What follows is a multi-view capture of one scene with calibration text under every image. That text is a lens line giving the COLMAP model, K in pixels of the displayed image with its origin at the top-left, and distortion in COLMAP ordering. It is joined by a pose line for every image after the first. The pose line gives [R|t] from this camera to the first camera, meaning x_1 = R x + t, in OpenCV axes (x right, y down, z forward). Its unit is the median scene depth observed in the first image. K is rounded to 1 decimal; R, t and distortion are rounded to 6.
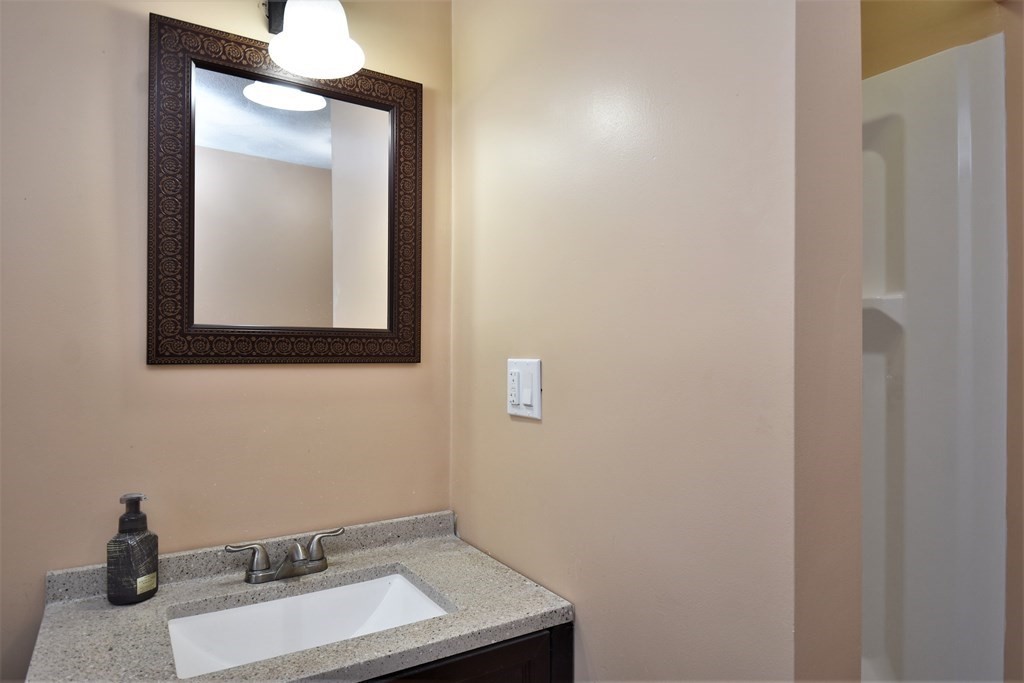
lens RADIAL K [[624.5, 0, 514.7], [0, 624.5, 349.7], [0, 0, 1]] dist [-0.001144, -0.001994]
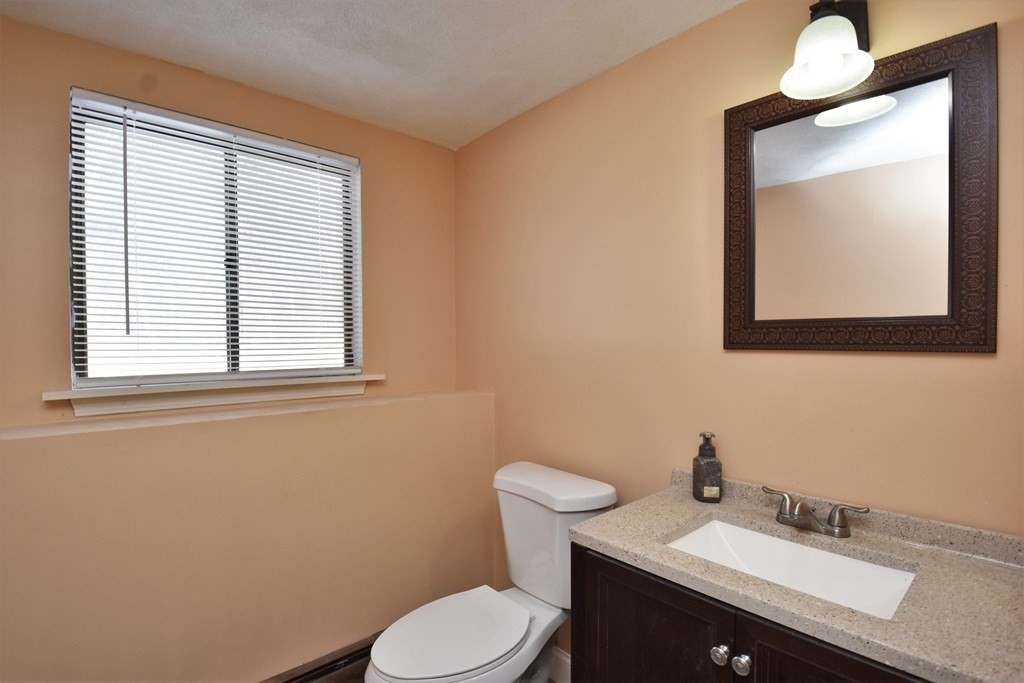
lens RADIAL K [[486.4, 0, 514.9], [0, 486.4, 351.8], [0, 0, 1]] dist [0.001524, -0.019678]
pose [[0.160770, 0.020447, -0.986780, 0.446111], [0.004435, 0.999760, 0.021438, 0.003233], [0.986982, -0.007823, 0.160640, 0.299278]]
